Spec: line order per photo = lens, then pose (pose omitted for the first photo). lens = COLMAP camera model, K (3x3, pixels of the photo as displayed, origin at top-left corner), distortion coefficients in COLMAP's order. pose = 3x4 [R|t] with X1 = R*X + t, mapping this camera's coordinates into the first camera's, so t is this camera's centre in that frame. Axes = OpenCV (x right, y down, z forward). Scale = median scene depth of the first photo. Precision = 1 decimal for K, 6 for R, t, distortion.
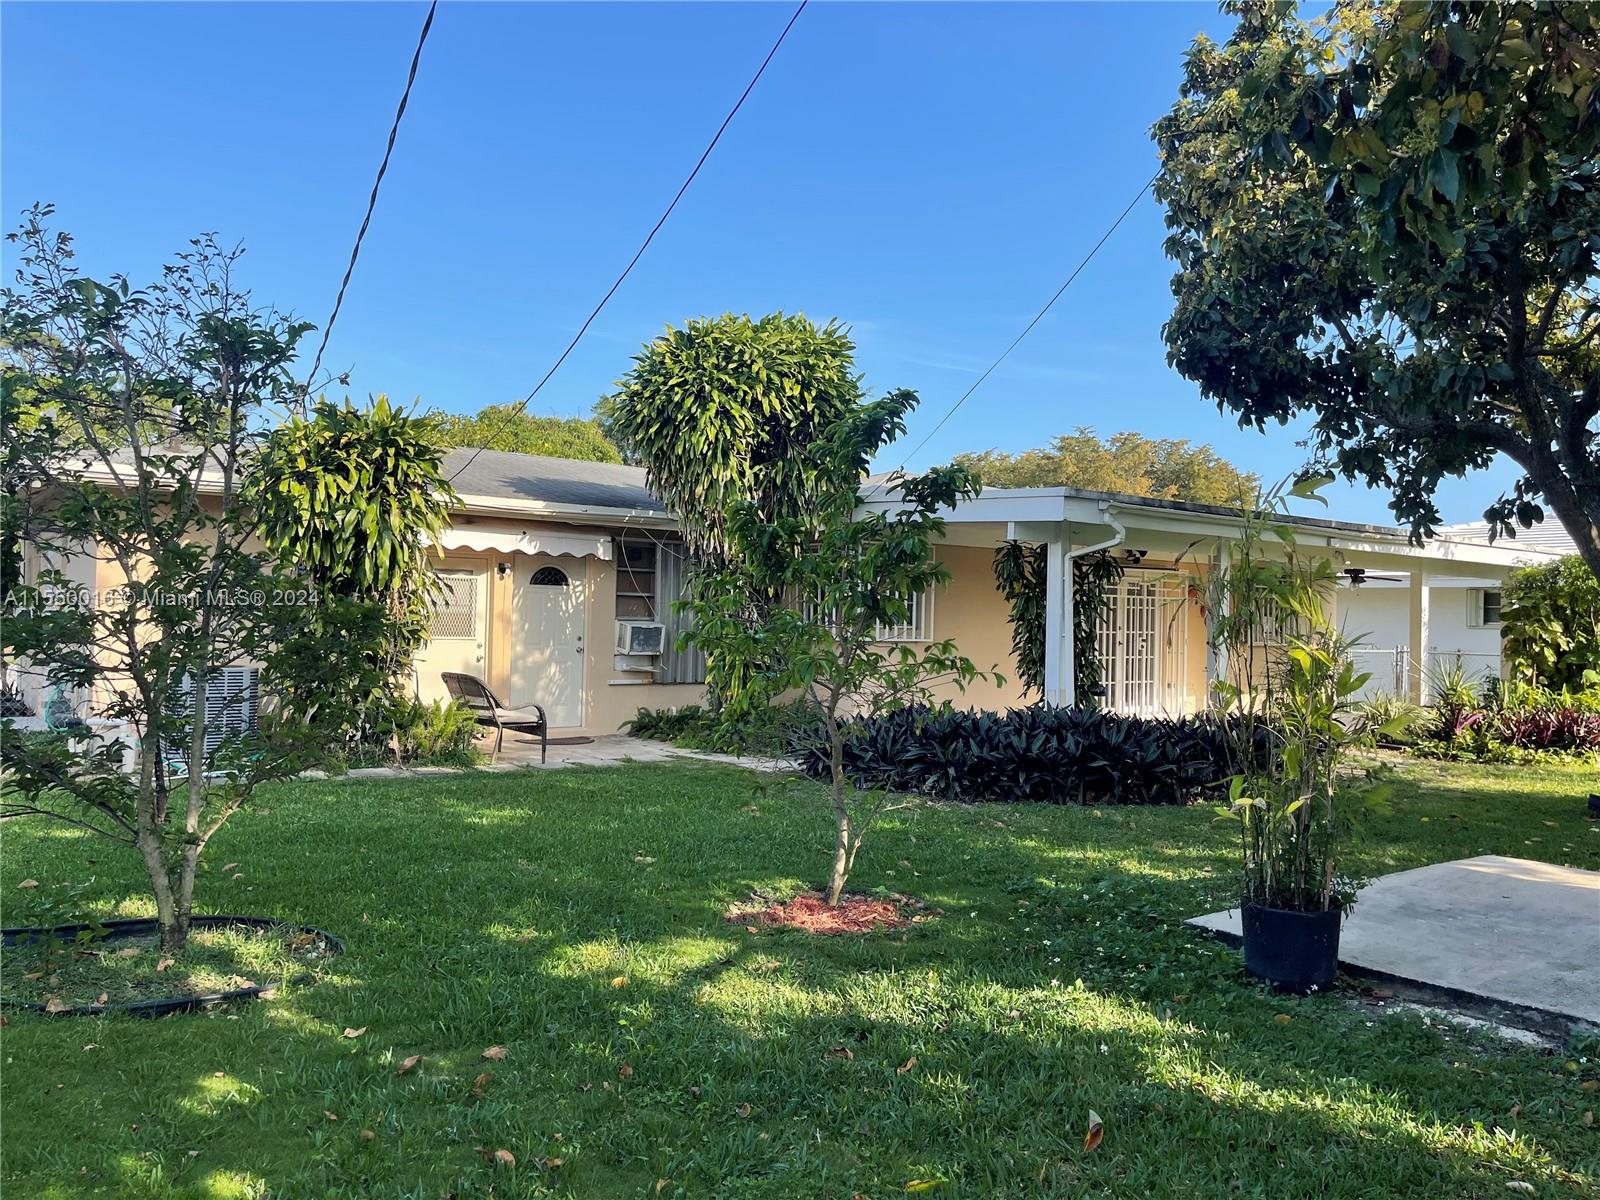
lens RADIAL K [[1197.1, 0, 800.5], [0, 1197.1, 609.2], [0, 0, 1]] dist [0.072987, -0.101701]
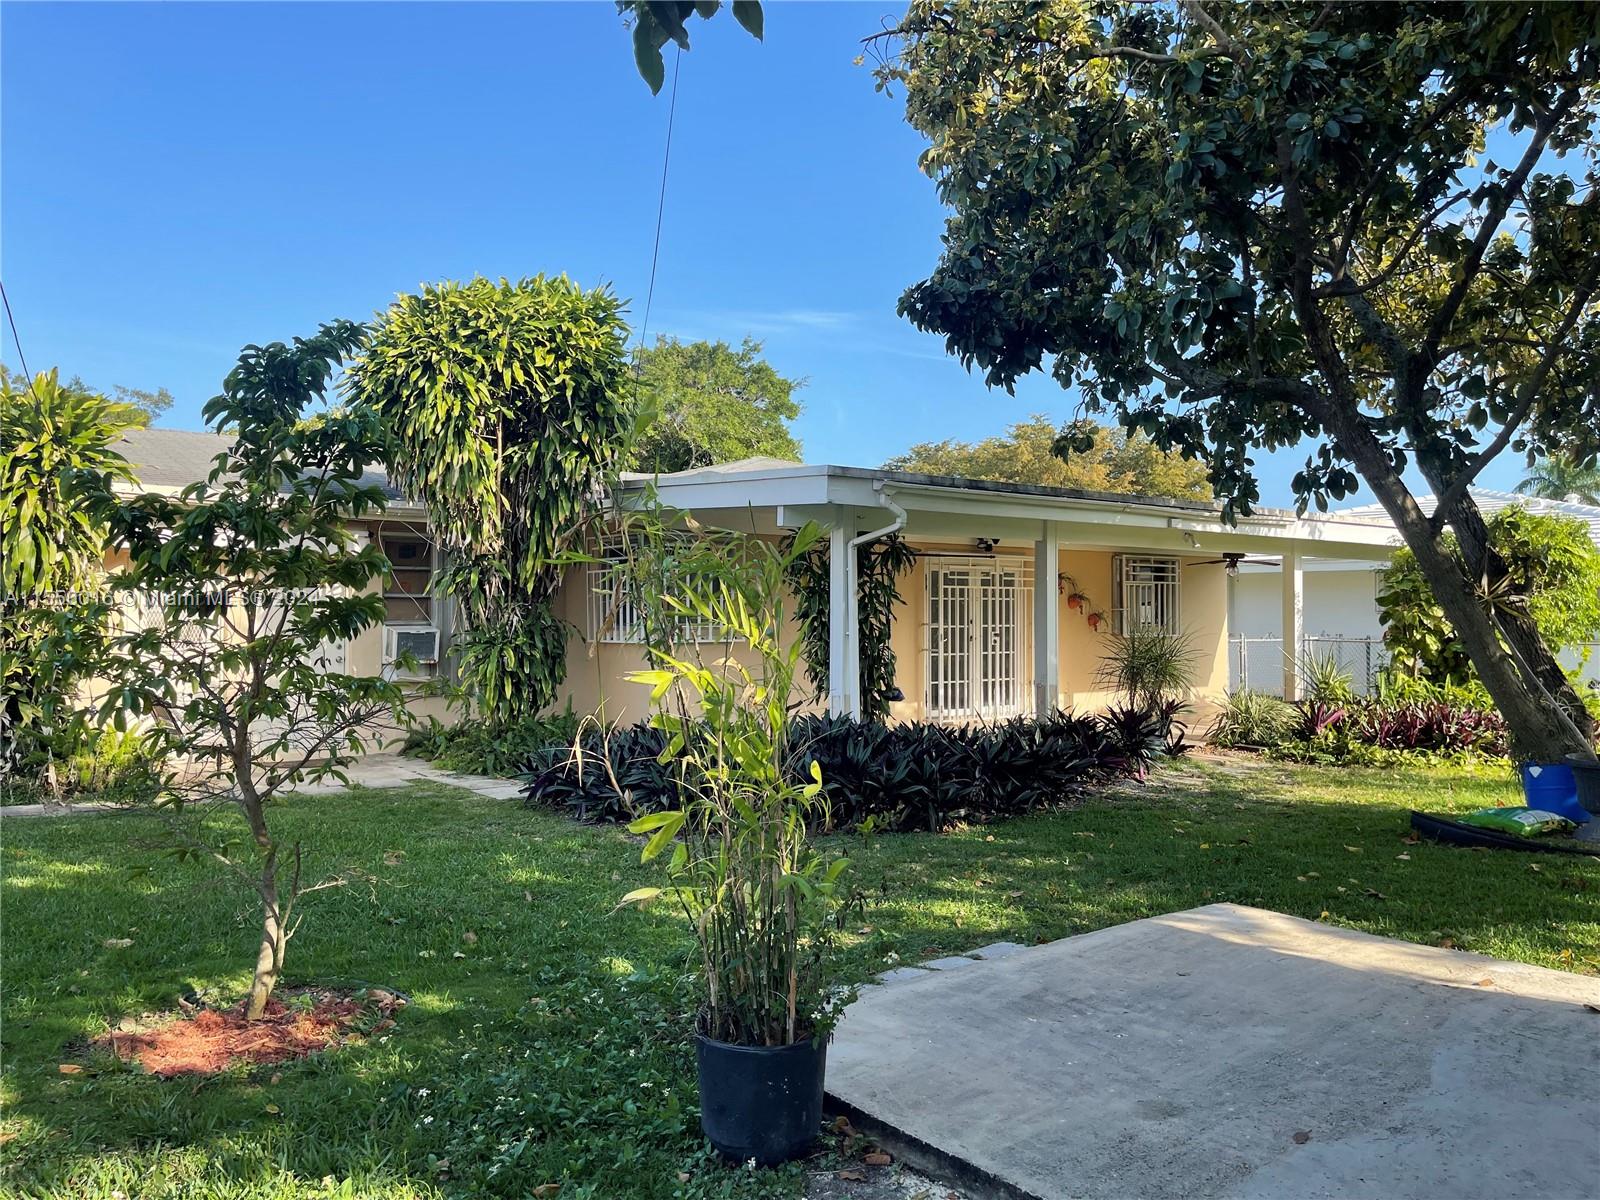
lens RADIAL K [[1197.1, 0, 800.5], [0, 1197.1, 609.2], [0, 0, 1]] dist [0.072987, -0.101701]
pose [[0.999780, -0.019600, 0.007453, 0.174633], [0.019571, 0.999801, 0.003836, -0.000278], [-0.007527, -0.003689, 0.999965, 0.120477]]
